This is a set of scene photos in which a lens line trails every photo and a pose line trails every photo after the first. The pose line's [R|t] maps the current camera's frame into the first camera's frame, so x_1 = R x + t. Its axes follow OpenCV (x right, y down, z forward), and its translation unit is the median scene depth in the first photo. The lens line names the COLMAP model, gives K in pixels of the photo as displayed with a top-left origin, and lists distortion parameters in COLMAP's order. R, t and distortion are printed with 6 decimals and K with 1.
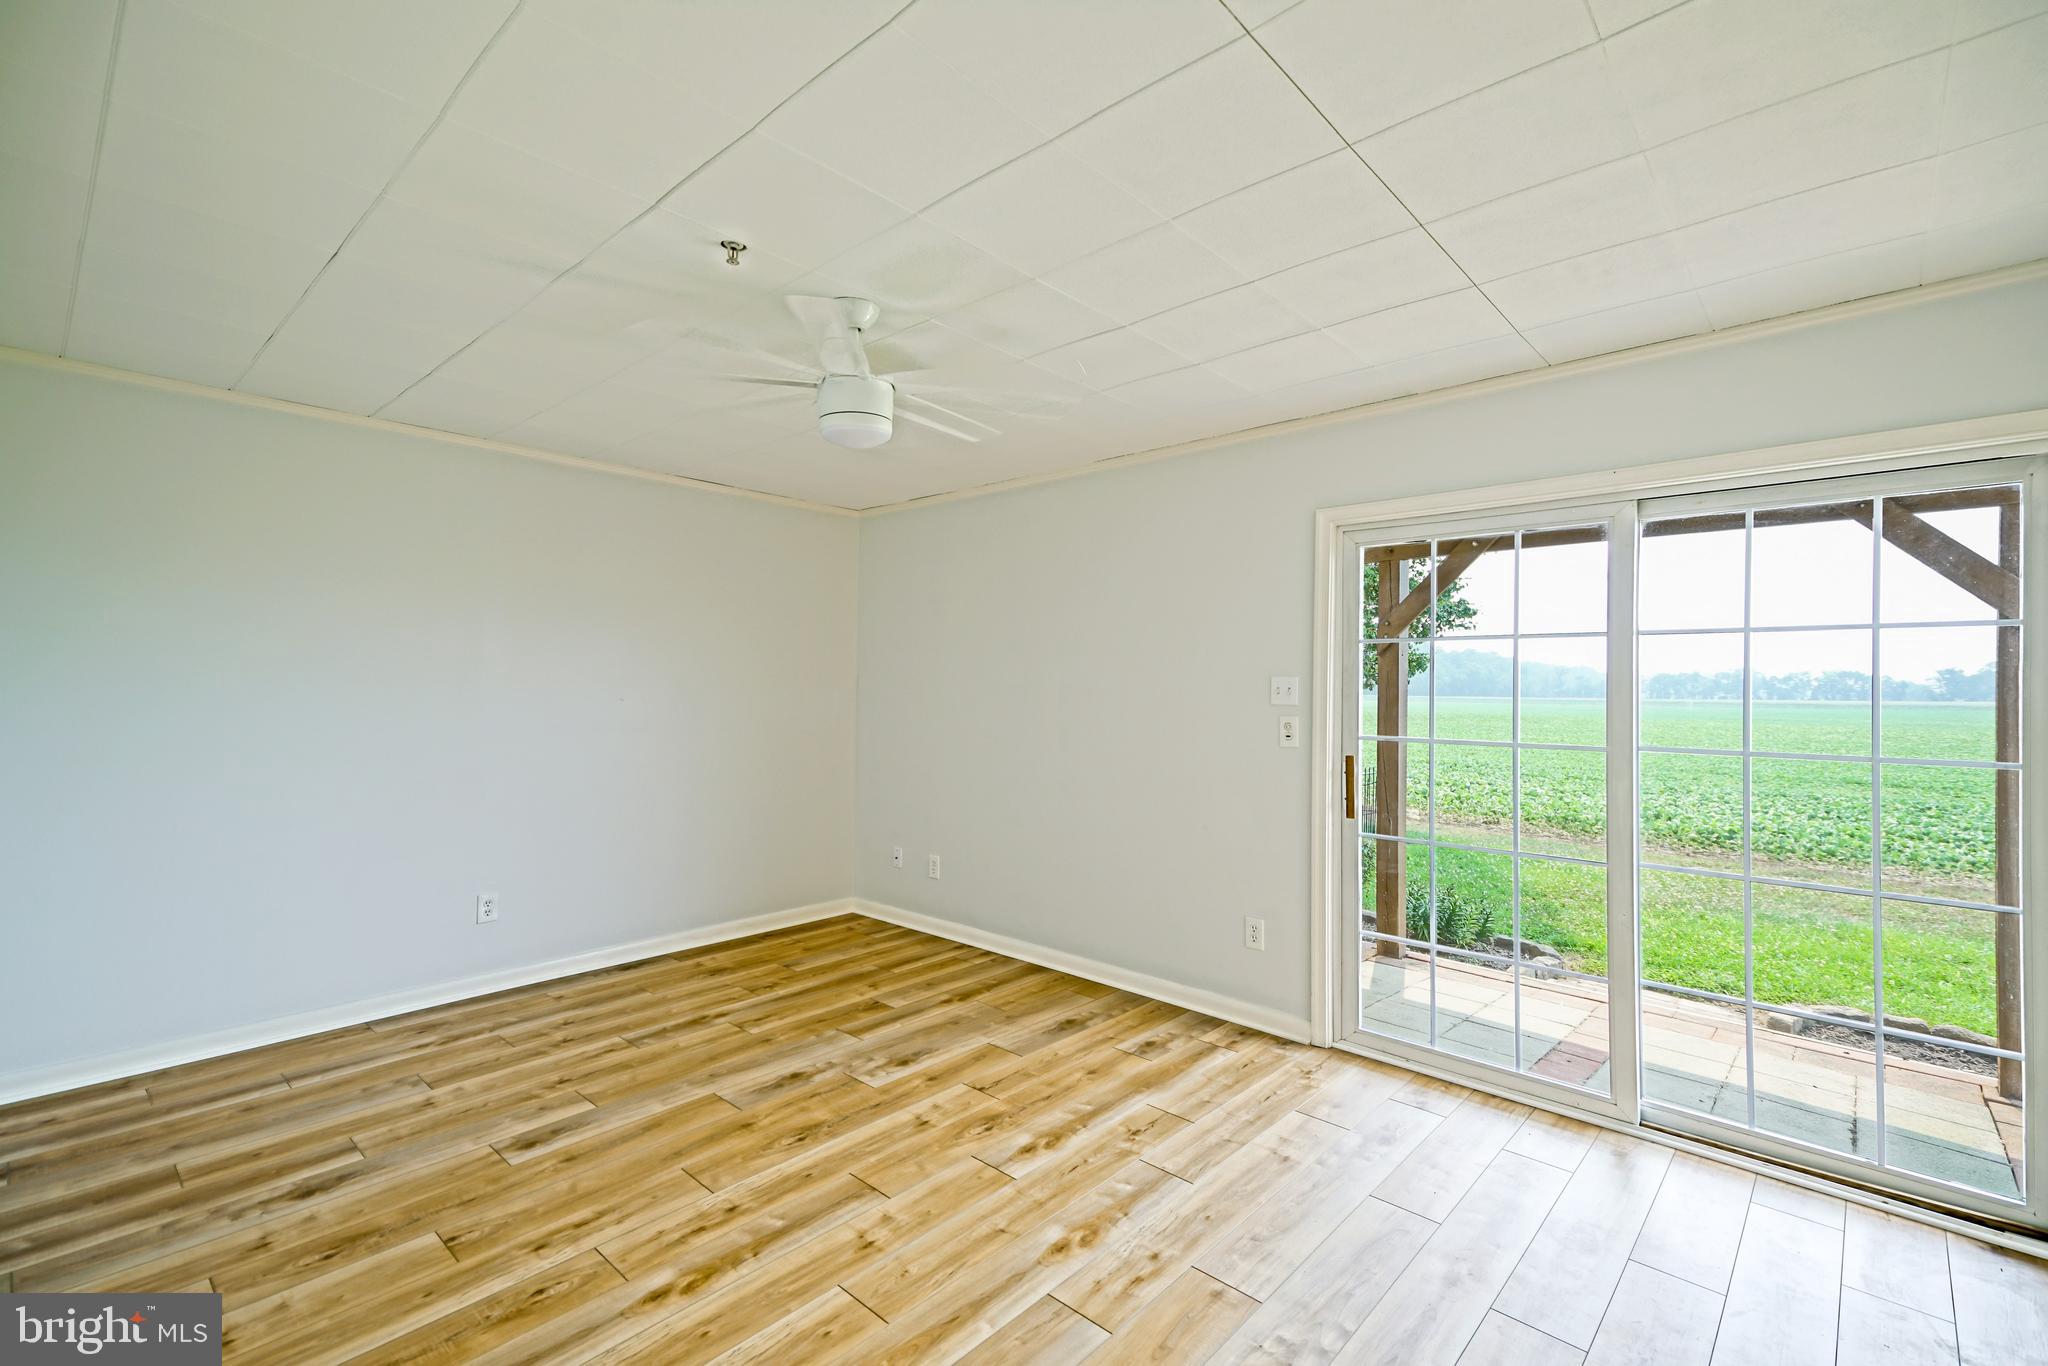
lens RADIAL K [[938.4, 0, 1000.9], [0, 938.4, 644.8], [0, 0, 1]] dist [0.038006, -0.000375]
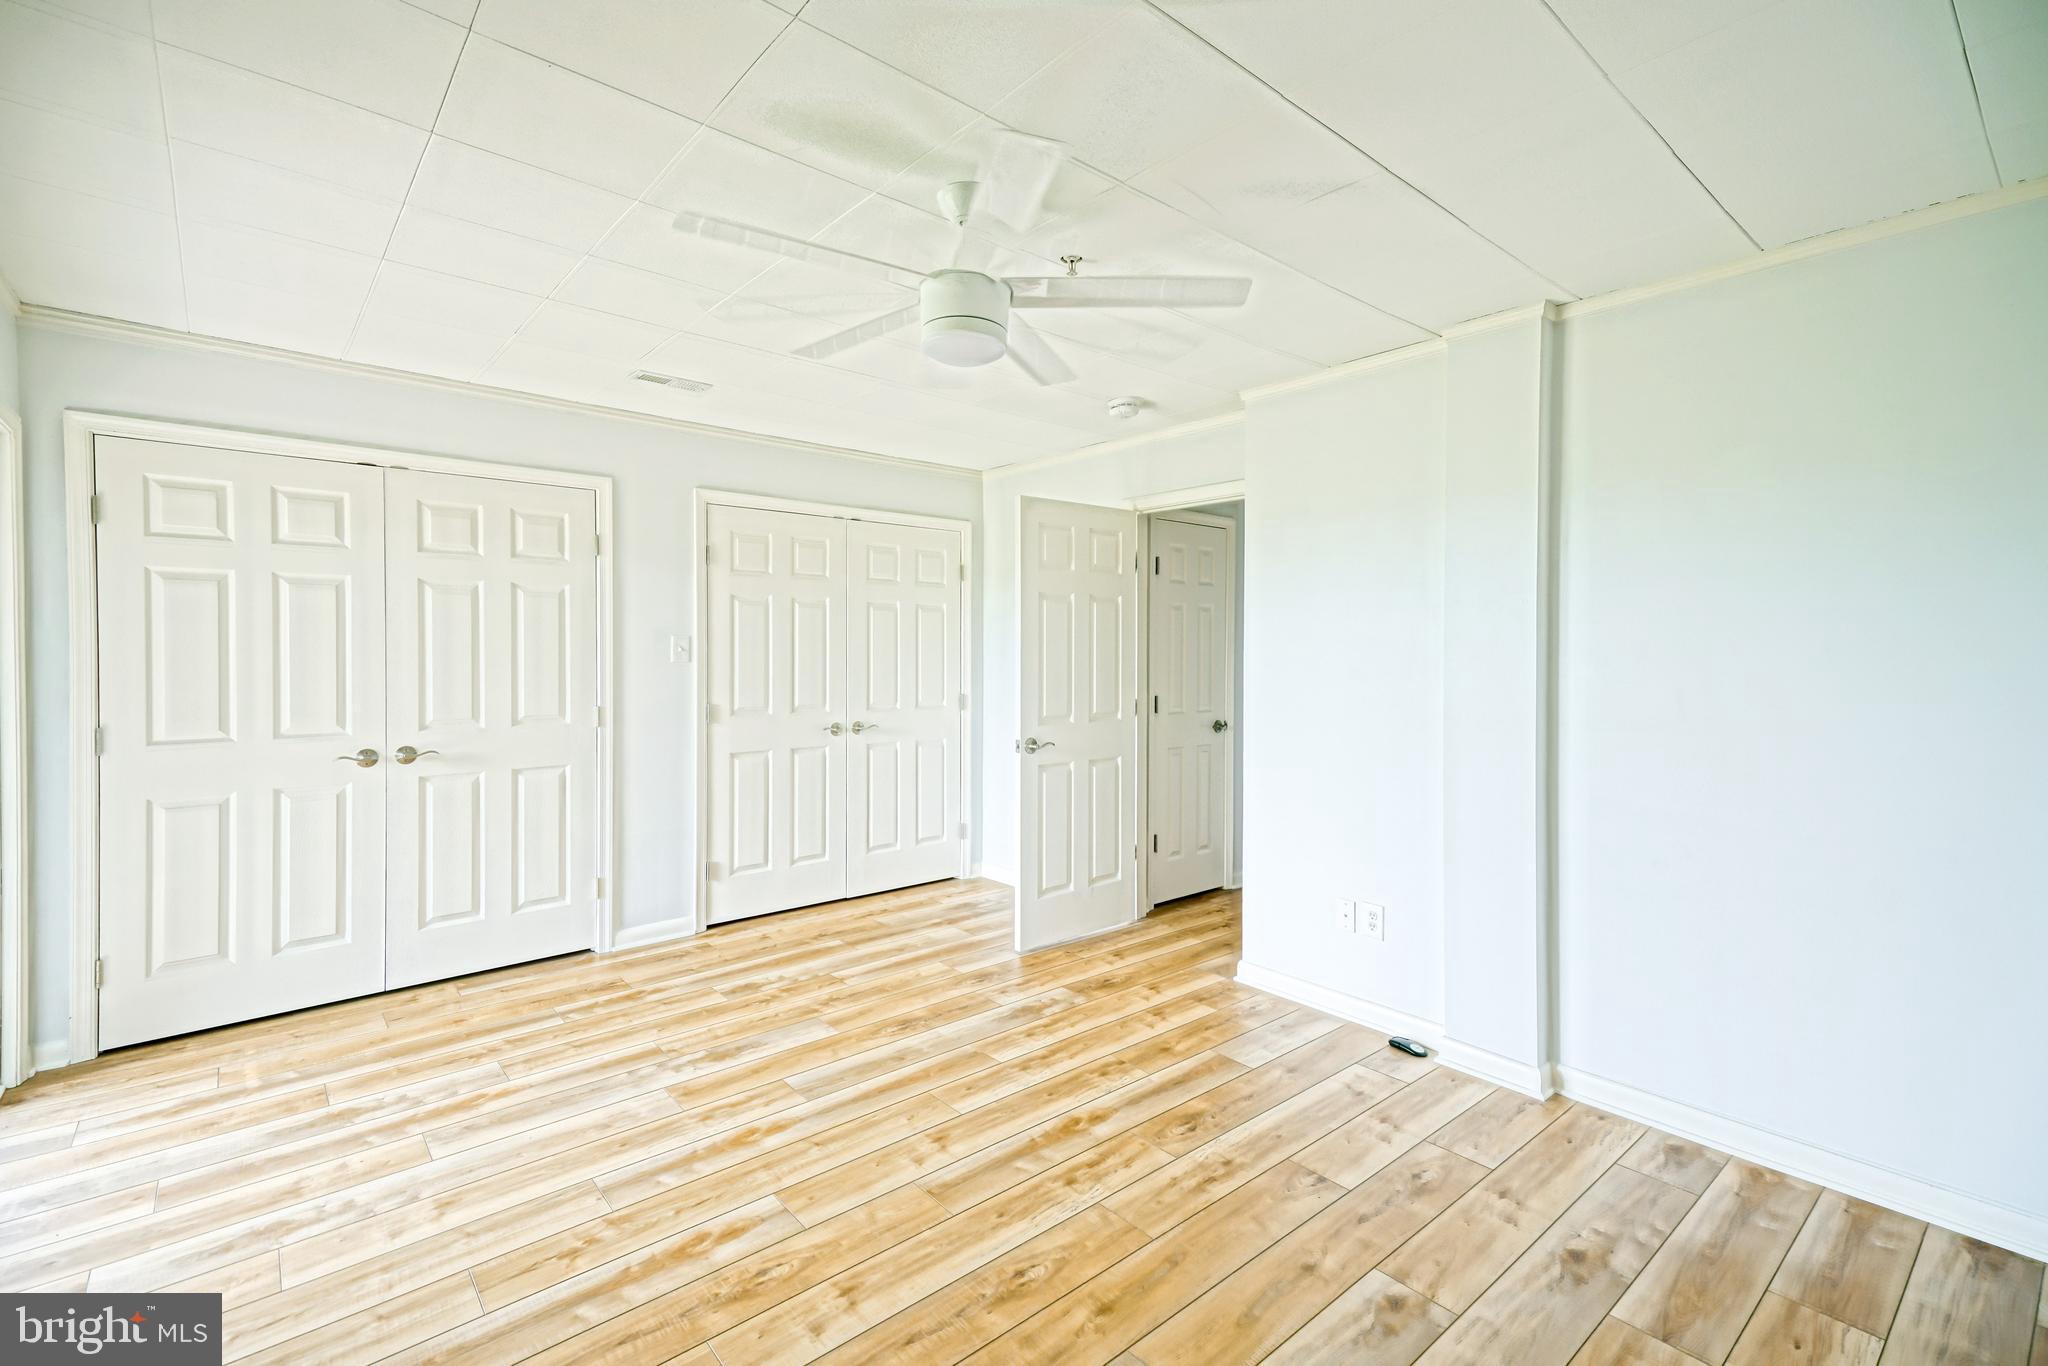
lens RADIAL K [[971.0, 0, 1014.1], [0, 971.0, 662.6], [0, 0, 1]] dist [0.047949, -0.000063]
pose [[-0.994978, -0.023012, 0.097414, -0.295650], [-0.025507, 0.999376, -0.024447, 0.072794], [-0.096791, -0.026809, -0.994944, 1.941995]]
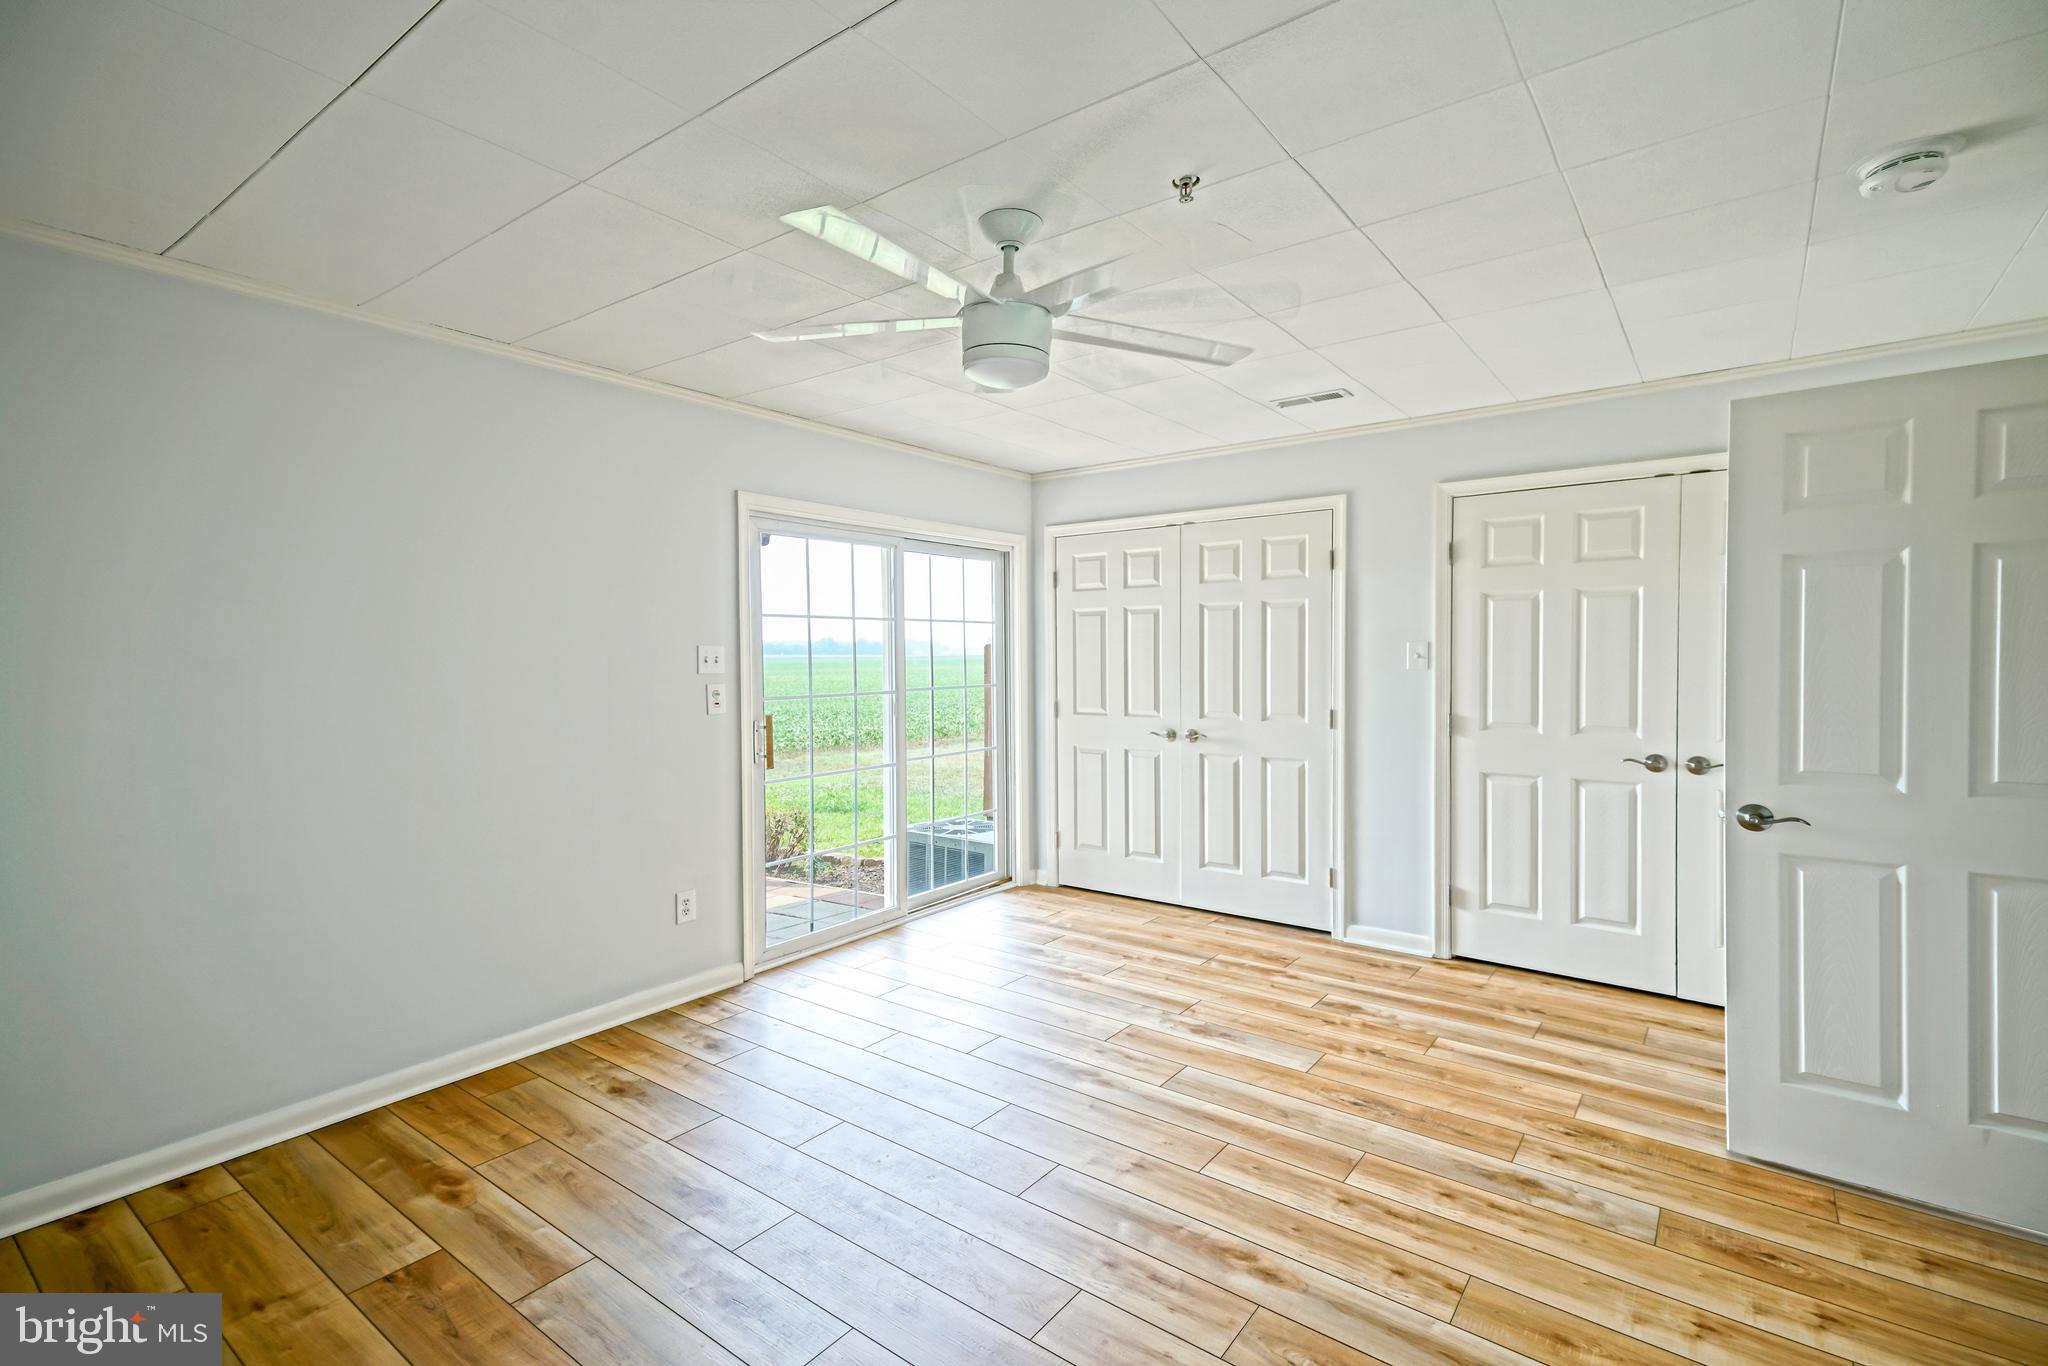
lens RADIAL K [[923.1, 0, 997.9], [0, 923.1, 686.6], [0, 0, 1]] dist [0.038510, -0.000523]
pose [[-0.093707, -0.050633, 0.994311, -1.040885], [-0.039385, 0.998113, 0.047115, 0.027759], [-0.994820, -0.034746, -0.095524, 1.142224]]
